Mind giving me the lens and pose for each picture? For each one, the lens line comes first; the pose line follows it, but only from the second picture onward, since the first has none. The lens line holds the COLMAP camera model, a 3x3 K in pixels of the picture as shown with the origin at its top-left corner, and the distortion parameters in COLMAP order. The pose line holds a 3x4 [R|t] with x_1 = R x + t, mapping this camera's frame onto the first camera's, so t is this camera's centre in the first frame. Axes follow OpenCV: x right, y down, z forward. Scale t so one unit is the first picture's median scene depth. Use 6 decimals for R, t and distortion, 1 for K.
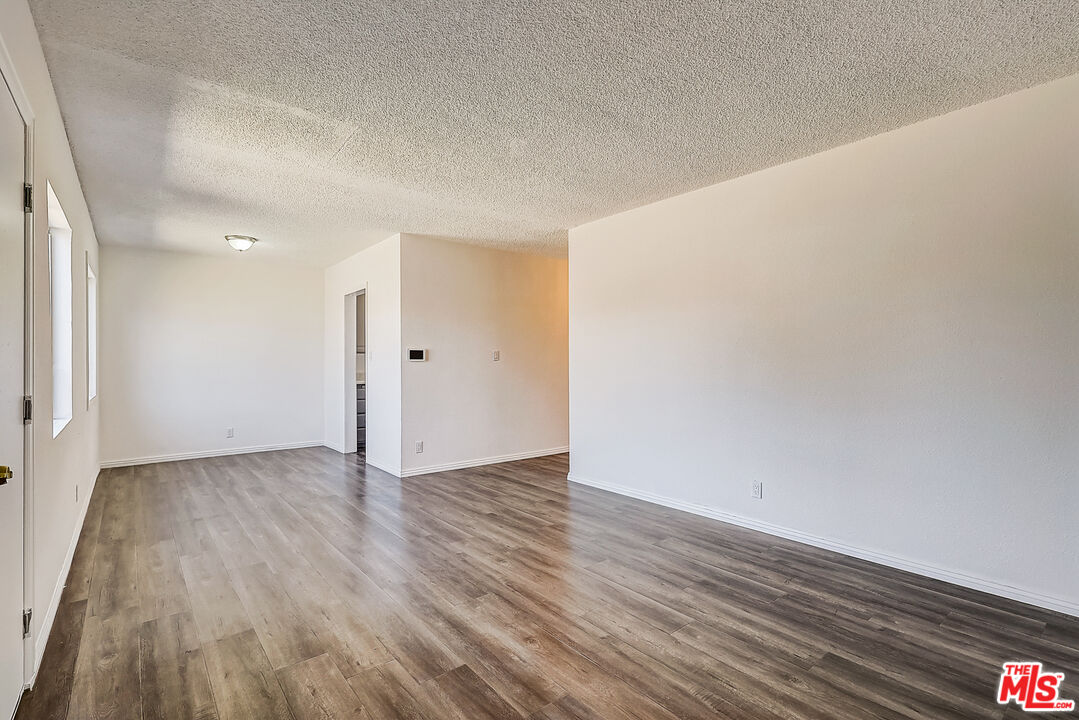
lens RADIAL K [[499.8, 0, 539.2], [0, 499.8, 359.8], [0, 0, 1]] dist [-0.000546, -0.001026]
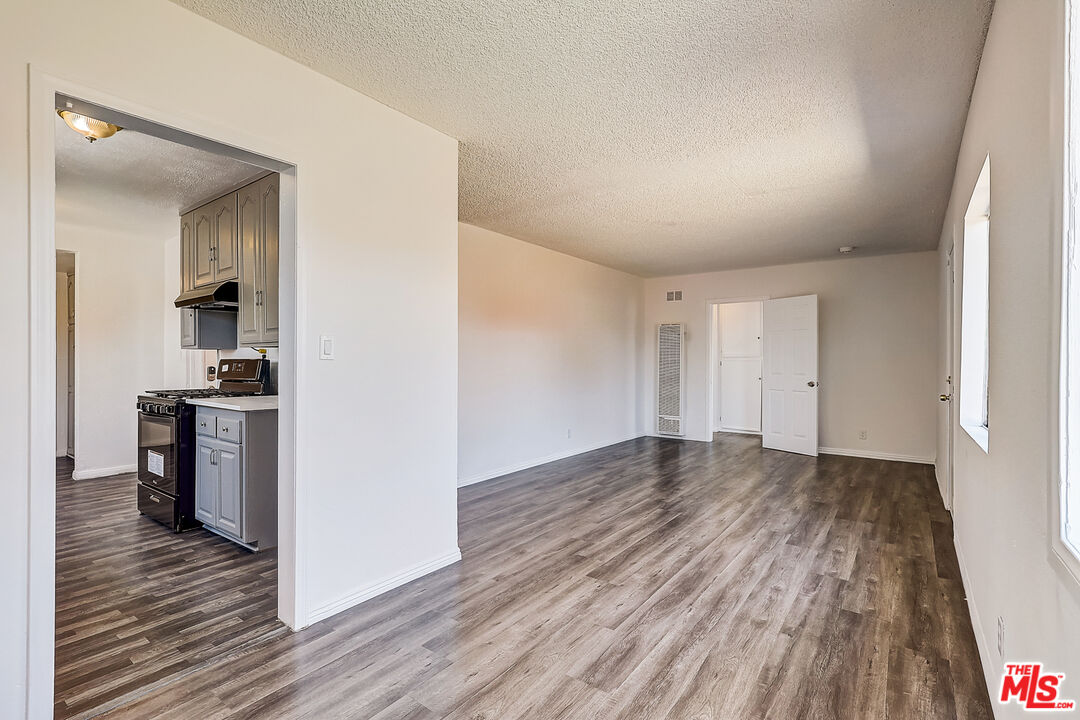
lens RADIAL K [[500.3, 0, 541.5], [0, 500.3, 361.2], [0, 0, 1]] dist [-0.000546, -0.001026]
pose [[-0.246119, 0.000549, 0.969239, -1.342296], [-0.003868, 0.999991, -0.001549, 0.004001], [-0.969232, -0.004131, -0.246115, 1.619952]]
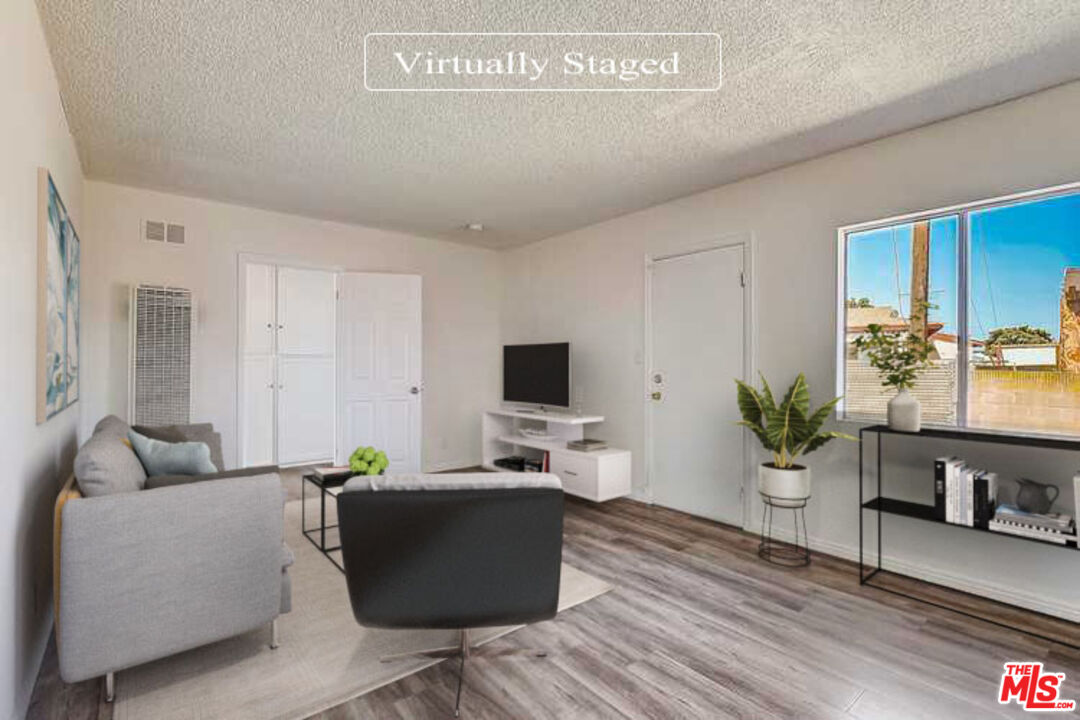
lens RADIAL K [[500.3, 0, 537.0], [0, 500.3, 363.1], [0, 0, 1]] dist [-0.000546, -0.001026]
pose [[-0.999974, -0.000973, 0.007197, -0.121729], [-0.000987, 0.999998, -0.001960, 0.005970], [-0.007195, -0.001967, -0.999972, 1.629047]]
